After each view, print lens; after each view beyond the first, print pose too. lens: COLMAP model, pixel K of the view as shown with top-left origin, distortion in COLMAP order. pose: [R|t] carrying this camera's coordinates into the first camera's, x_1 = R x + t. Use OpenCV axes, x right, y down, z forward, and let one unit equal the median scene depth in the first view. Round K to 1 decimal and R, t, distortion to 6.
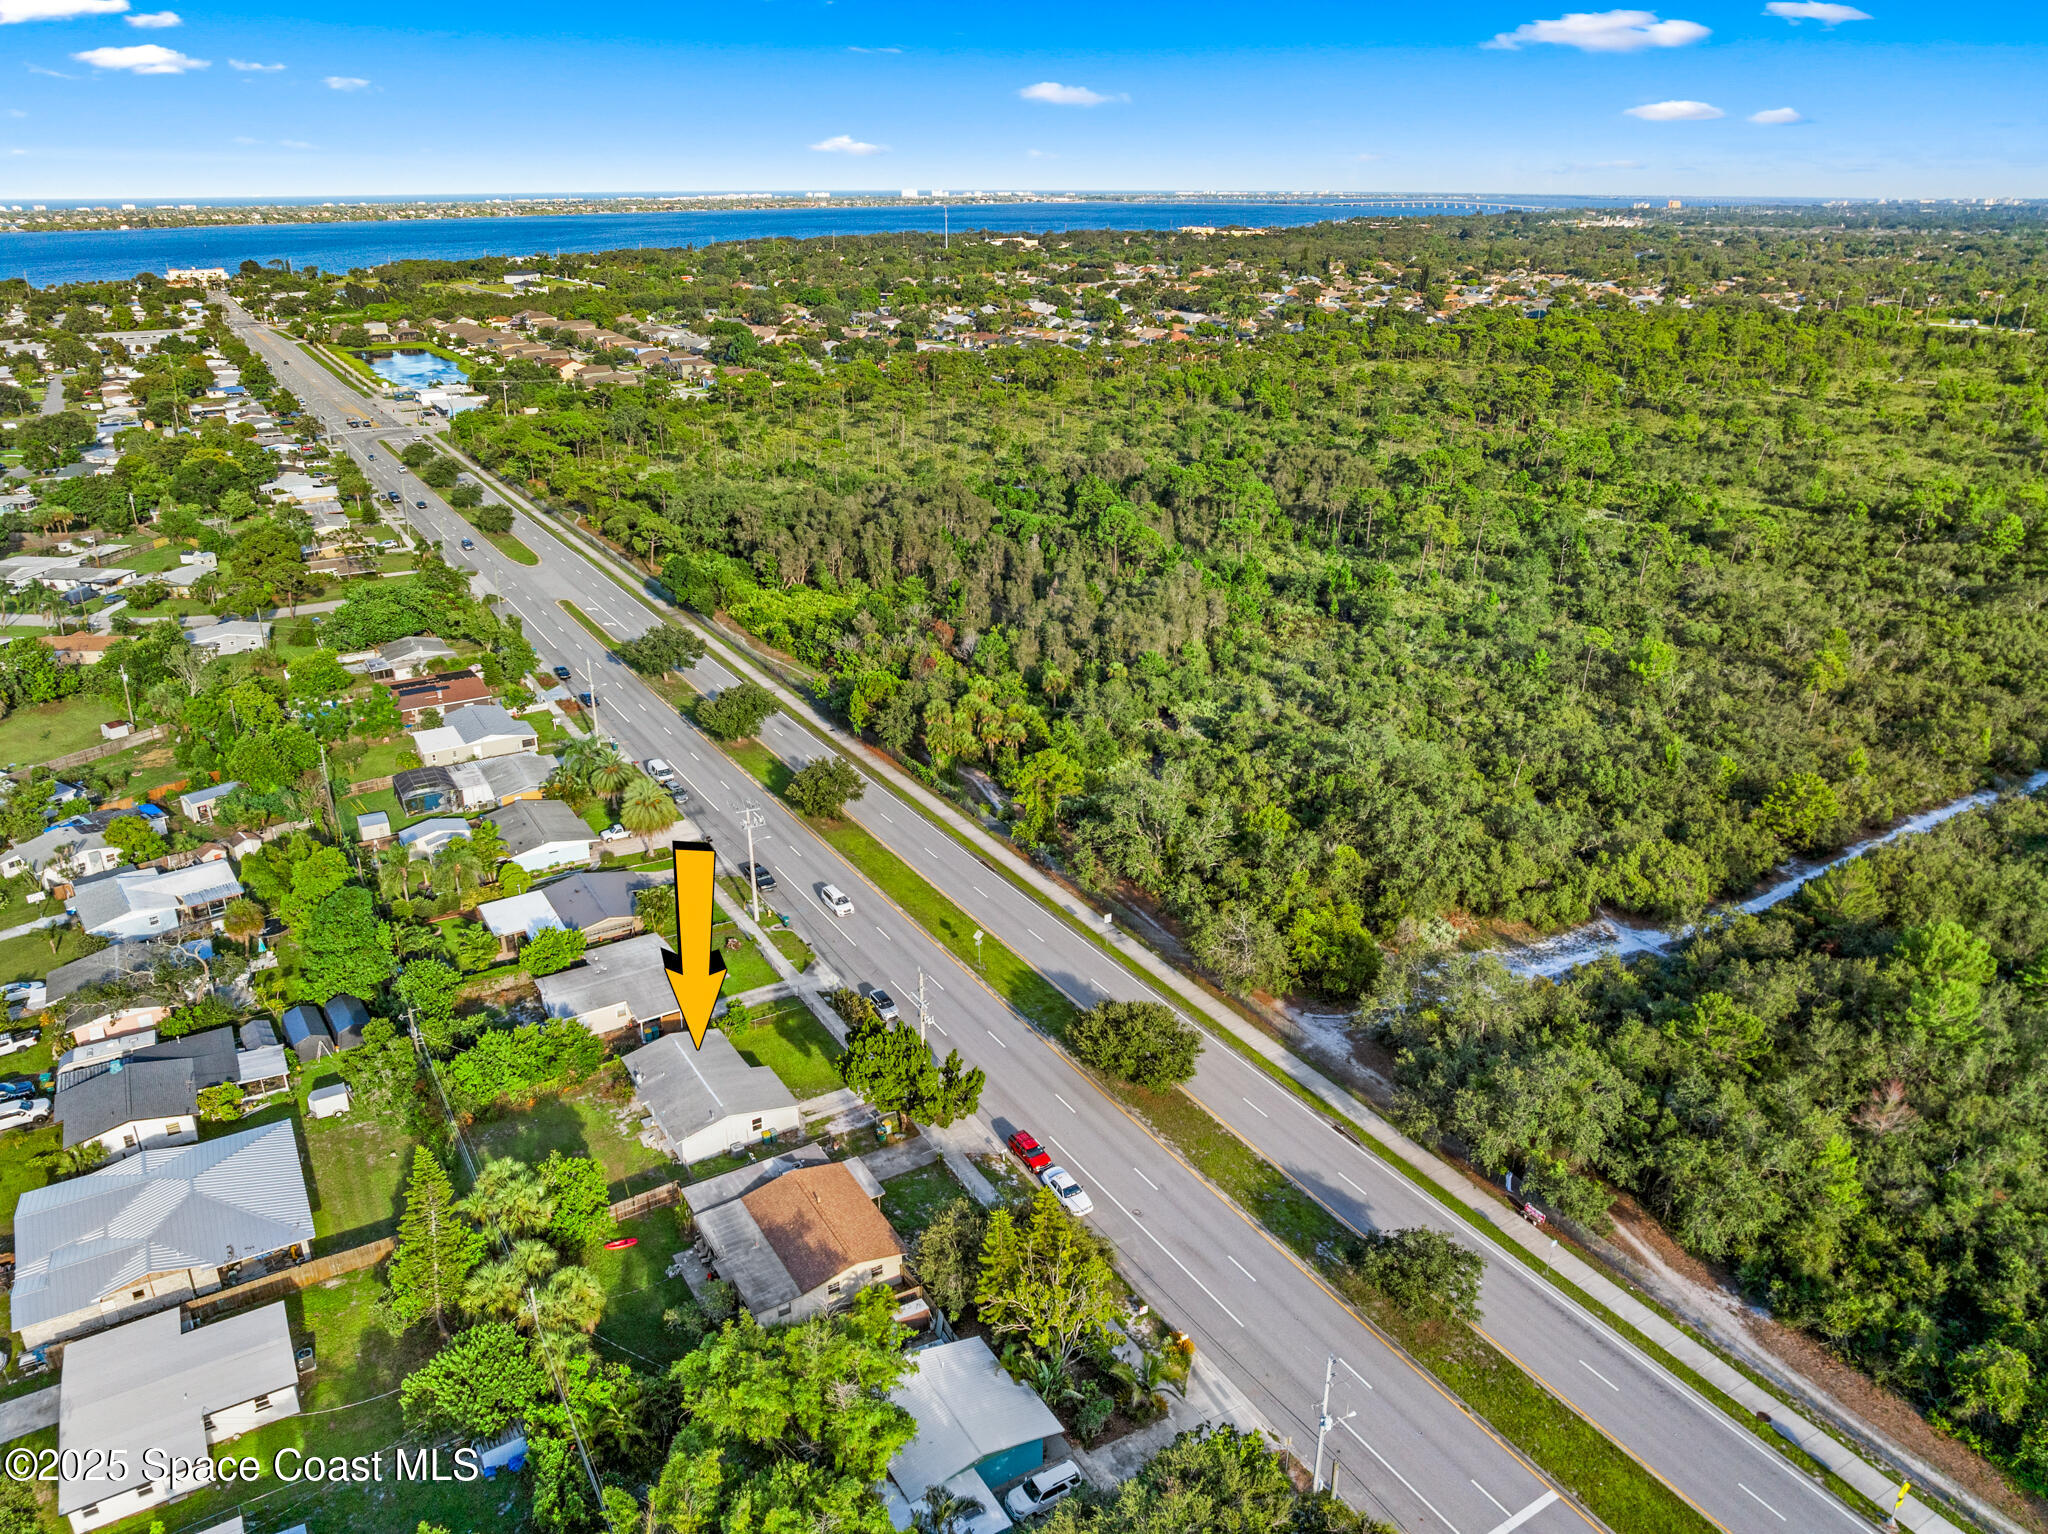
lens RADIAL K [[1436.7, 0, 1031.3], [0, 1436.7, 745.8], [0, 0, 1]] dist [-0.030535, -0.004513]
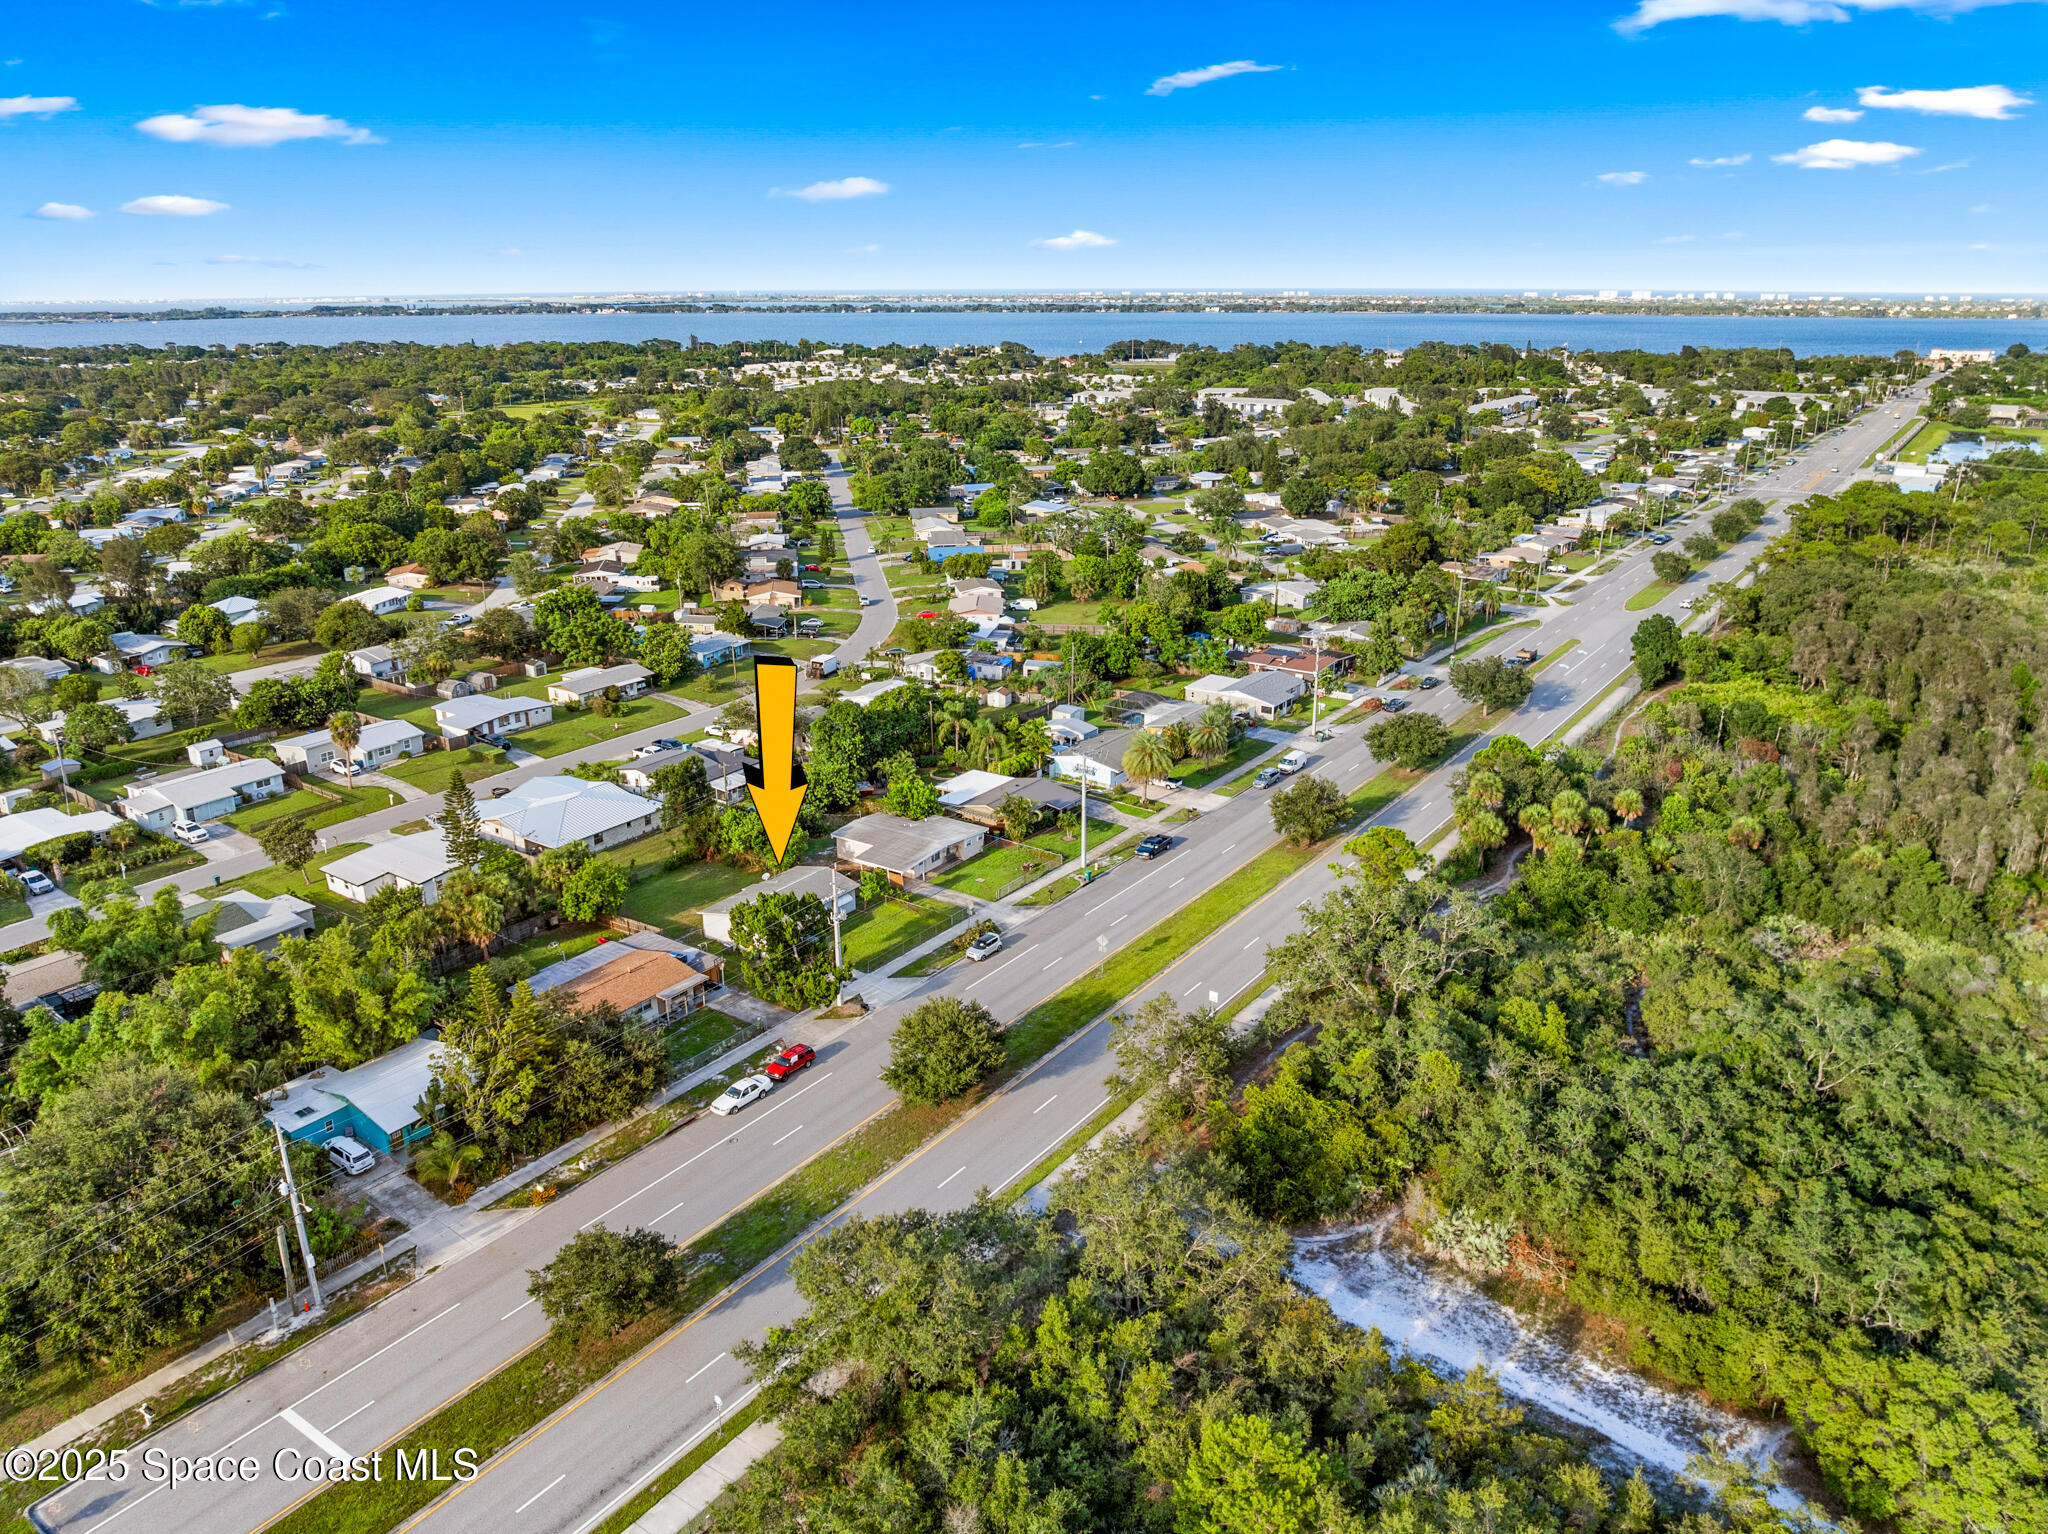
lens RADIAL K [[1436.7, 0, 1031.3], [0, 1436.7, 745.8], [0, 0, 1]] dist [-0.030535, -0.004513]
pose [[0.396087, 0.279788, -0.874548, 0.686532], [-0.331308, 0.931833, 0.148064, -0.101438], [0.856359, 0.231098, 0.461783, 0.476951]]
